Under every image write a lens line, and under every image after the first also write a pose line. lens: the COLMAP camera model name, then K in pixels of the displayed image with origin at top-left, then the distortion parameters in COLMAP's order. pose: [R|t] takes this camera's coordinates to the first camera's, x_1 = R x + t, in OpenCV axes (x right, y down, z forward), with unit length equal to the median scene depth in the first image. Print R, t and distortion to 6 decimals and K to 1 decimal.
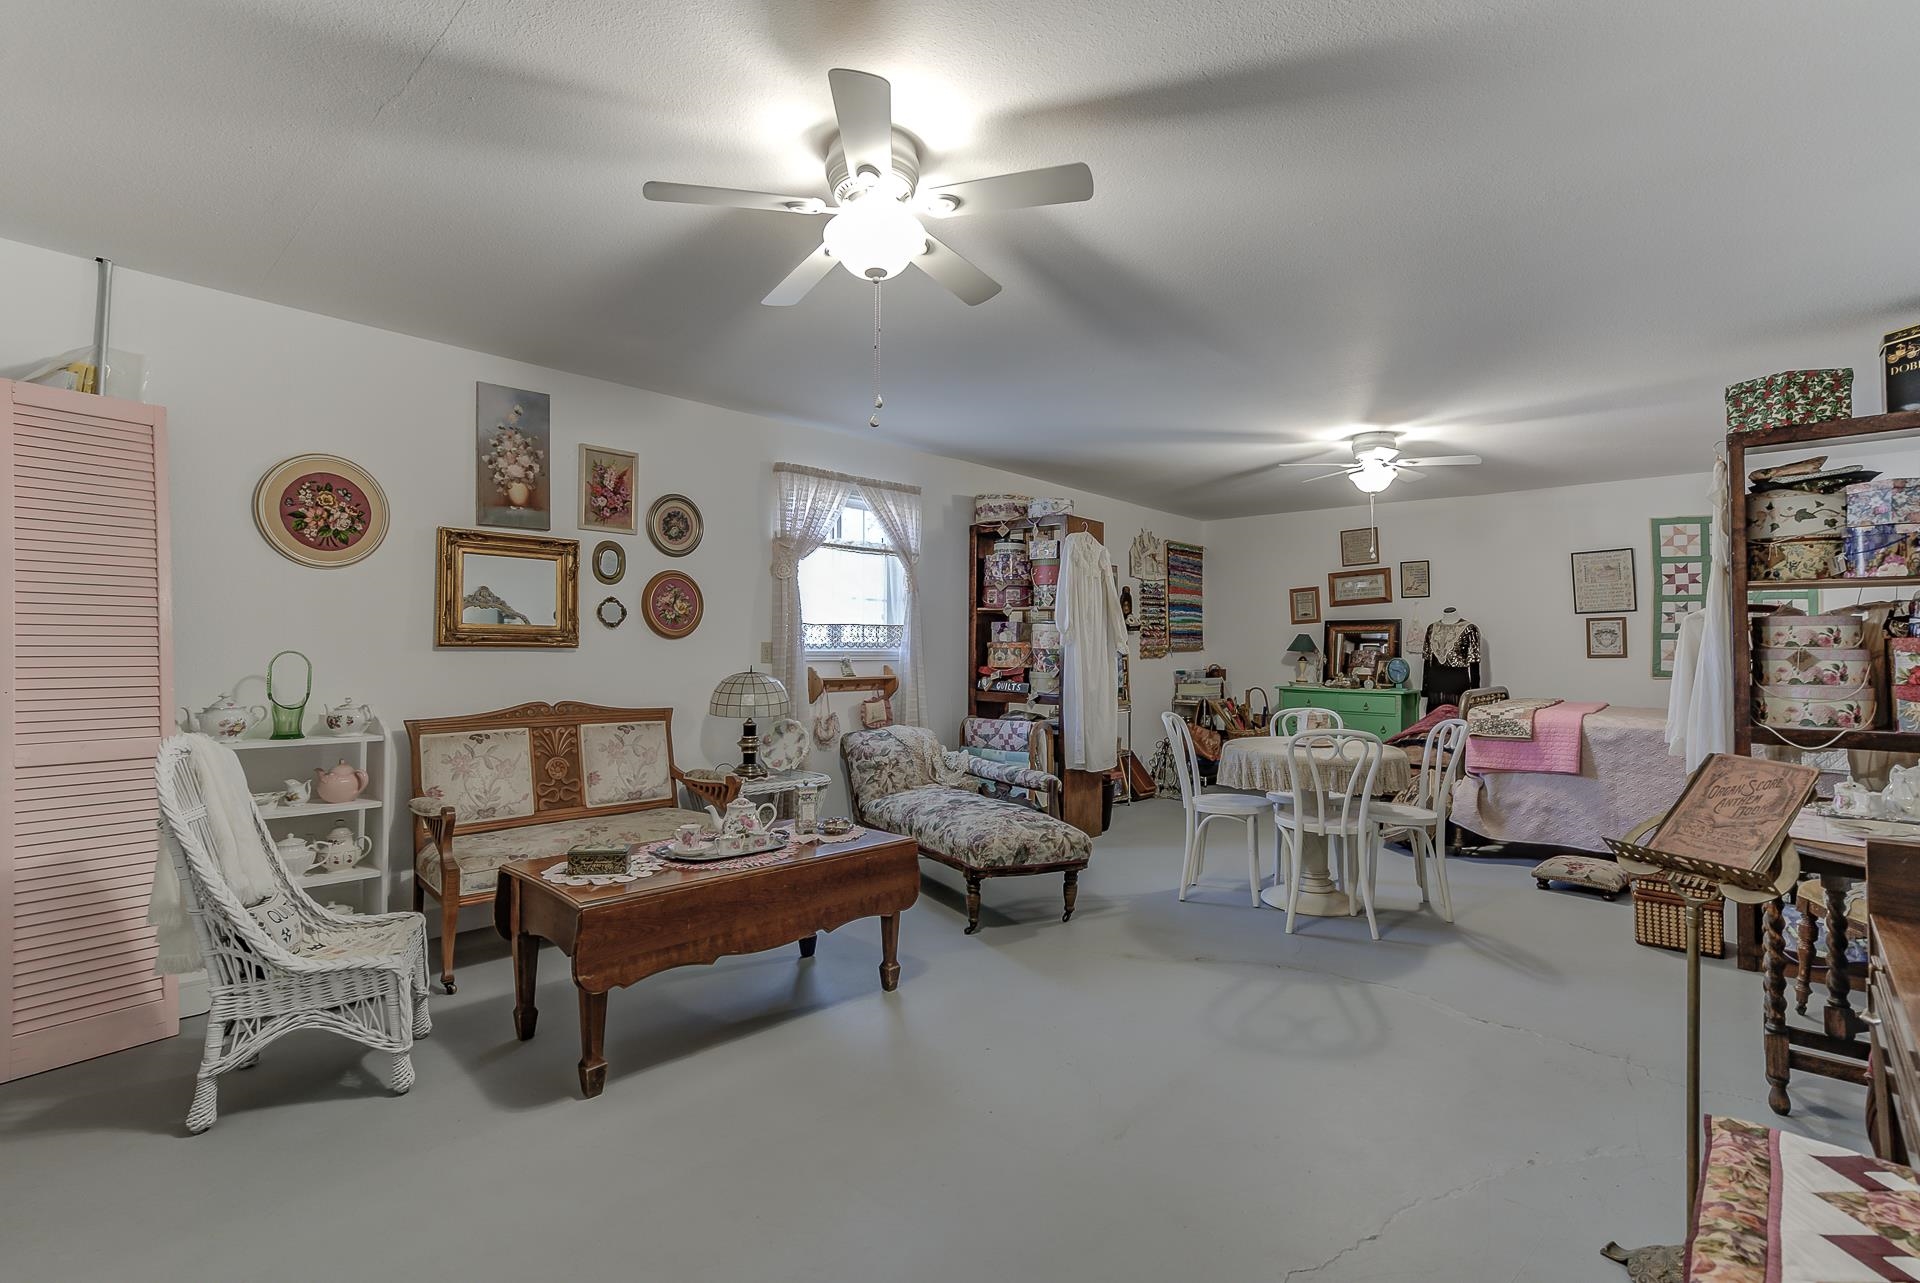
lens RADIAL K [[920.9, 0, 953.2], [0, 920.9, 632.9], [0, 0, 1]] dist [-0.044667, 0.027376]
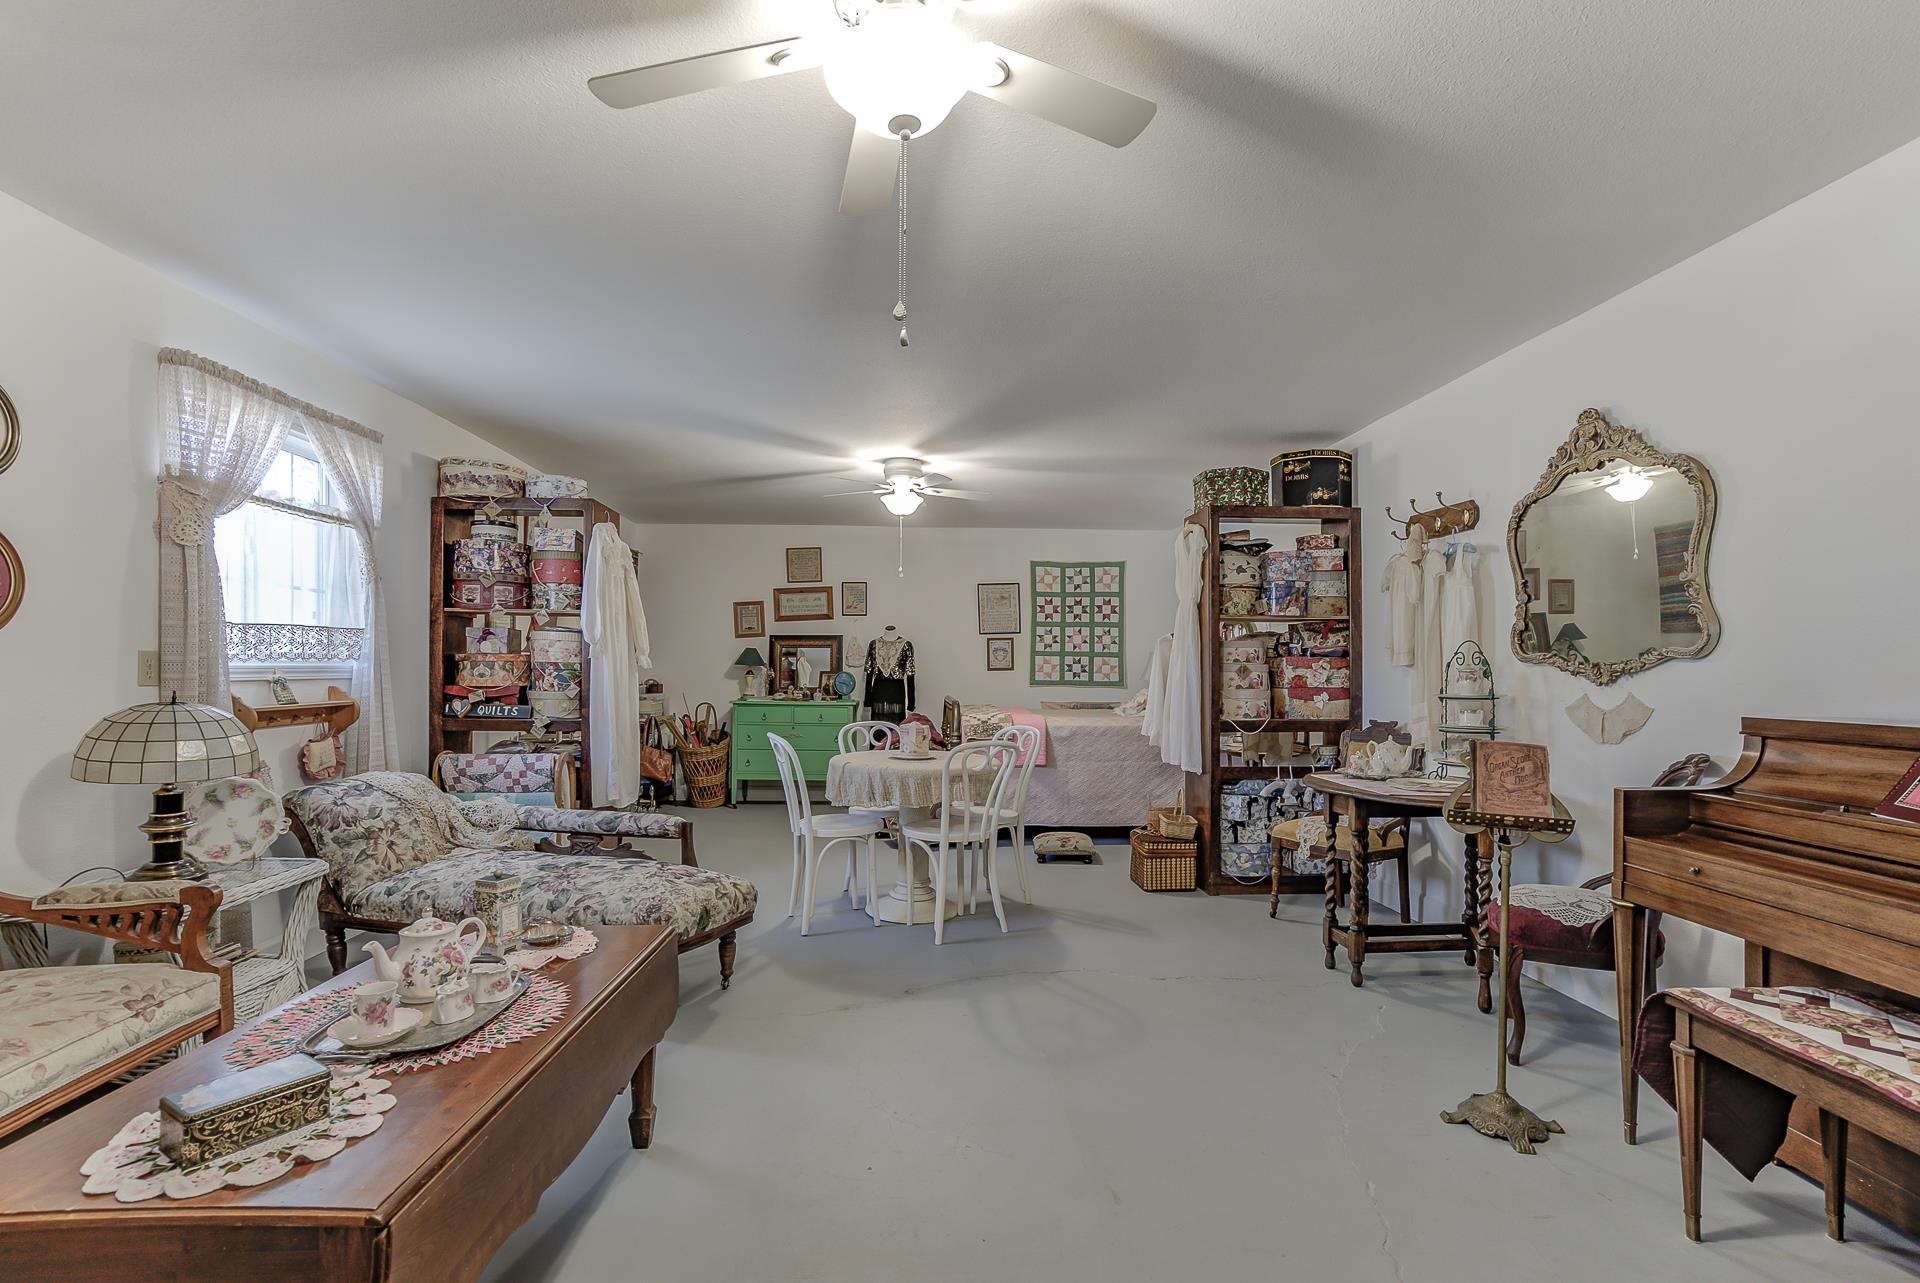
lens RADIAL K [[903.9, 0, 958.7], [0, 903.9, 666.0], [0, 0, 1]] dist [-0.041580, 0.028610]
pose [[0.689457, -0.001501, 0.724326, -0.234380], [-0.014785, 0.999760, 0.016144, 0.002777], [-0.724176, -0.021840, 0.689269, 0.207879]]
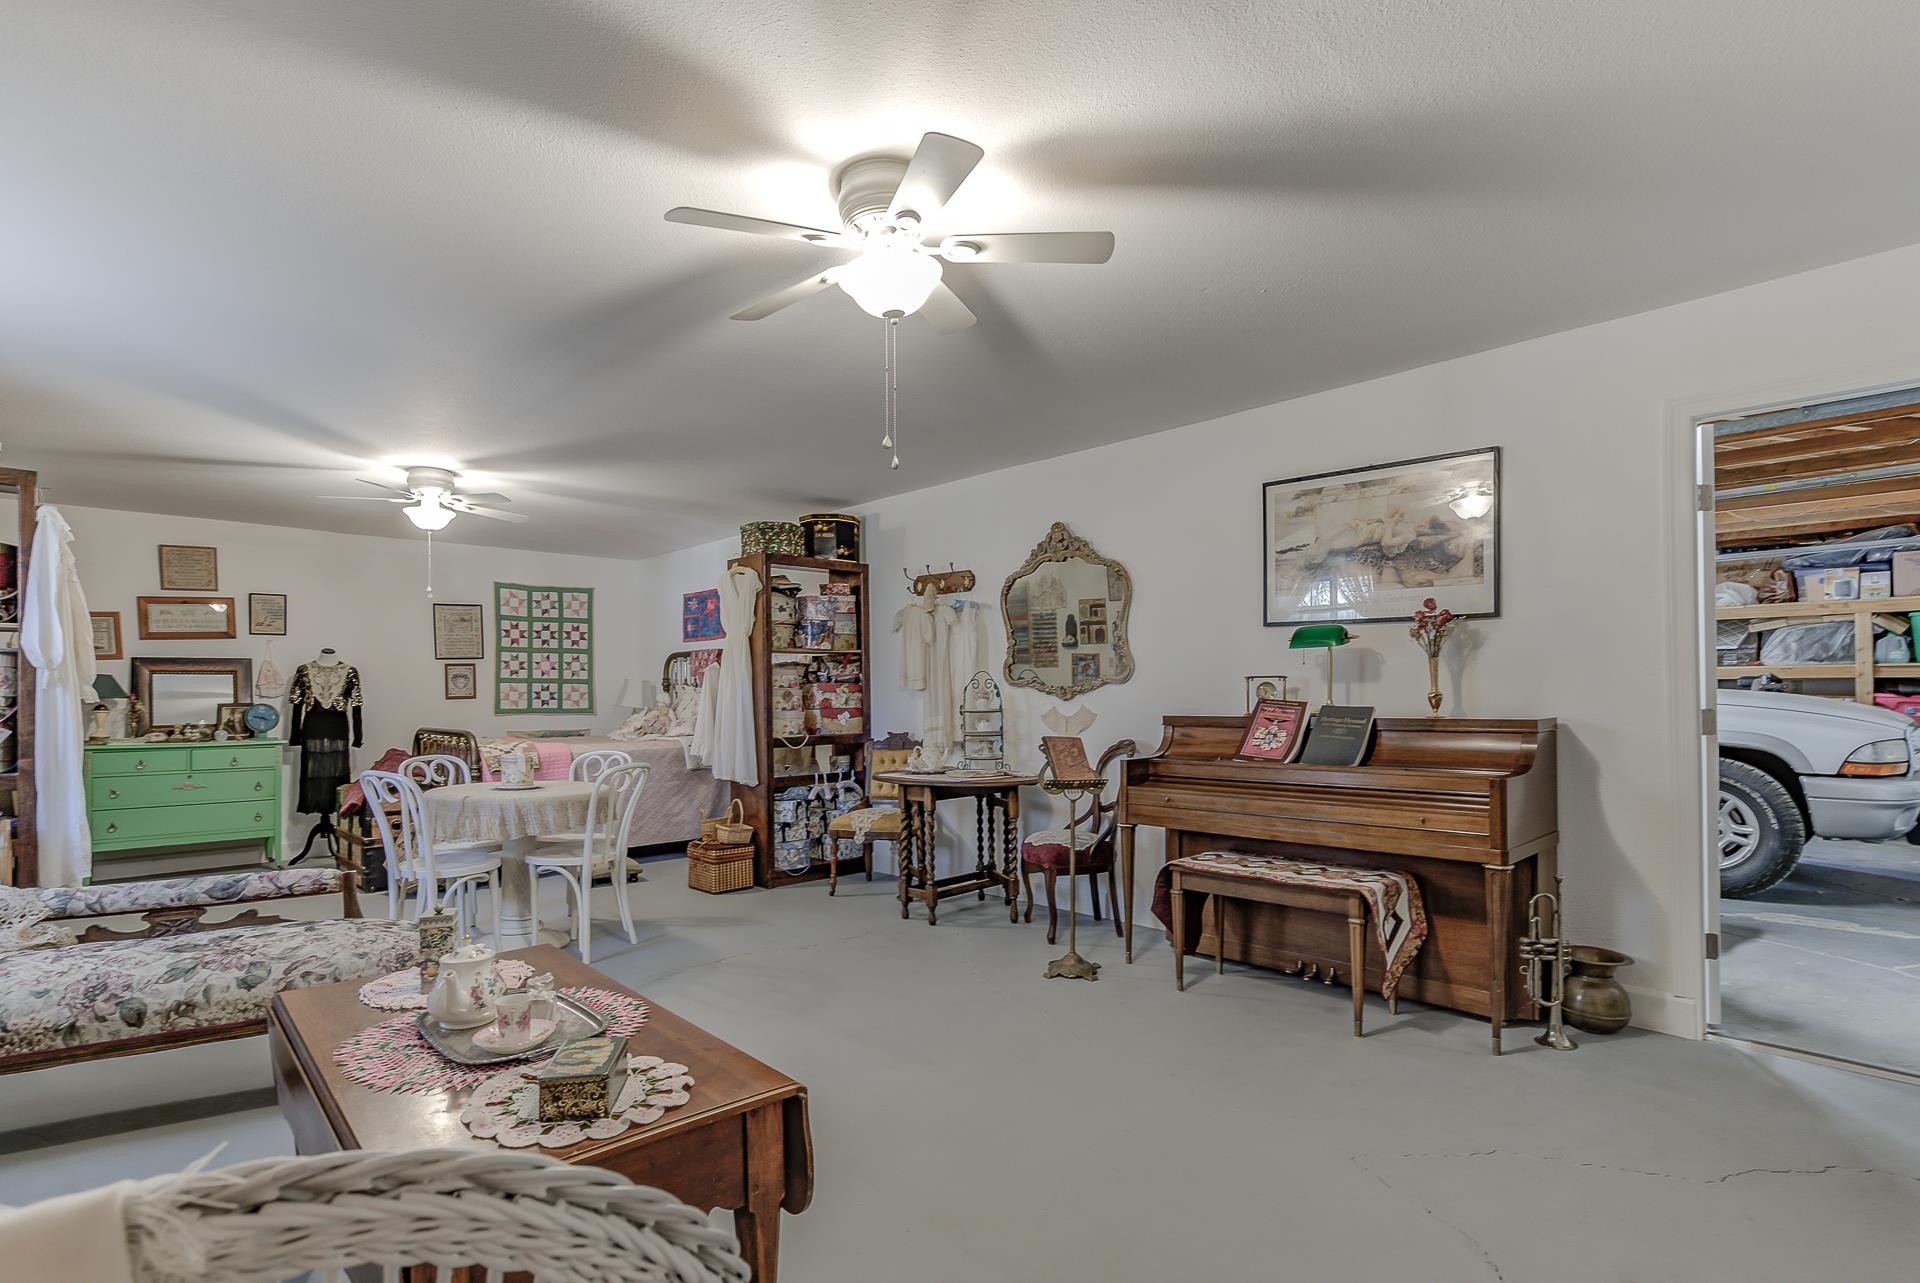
lens RADIAL K [[940.9, 0, 959.2], [0, 940.9, 688.7], [0, 0, 1]] dist [-0.047406, 0.031870]
pose [[0.024486, -0.002731, 0.999696, -0.471438], [-0.010650, 0.999939, 0.002993, 0.004827], [-0.999643, -0.010720, 0.024455, 0.380891]]
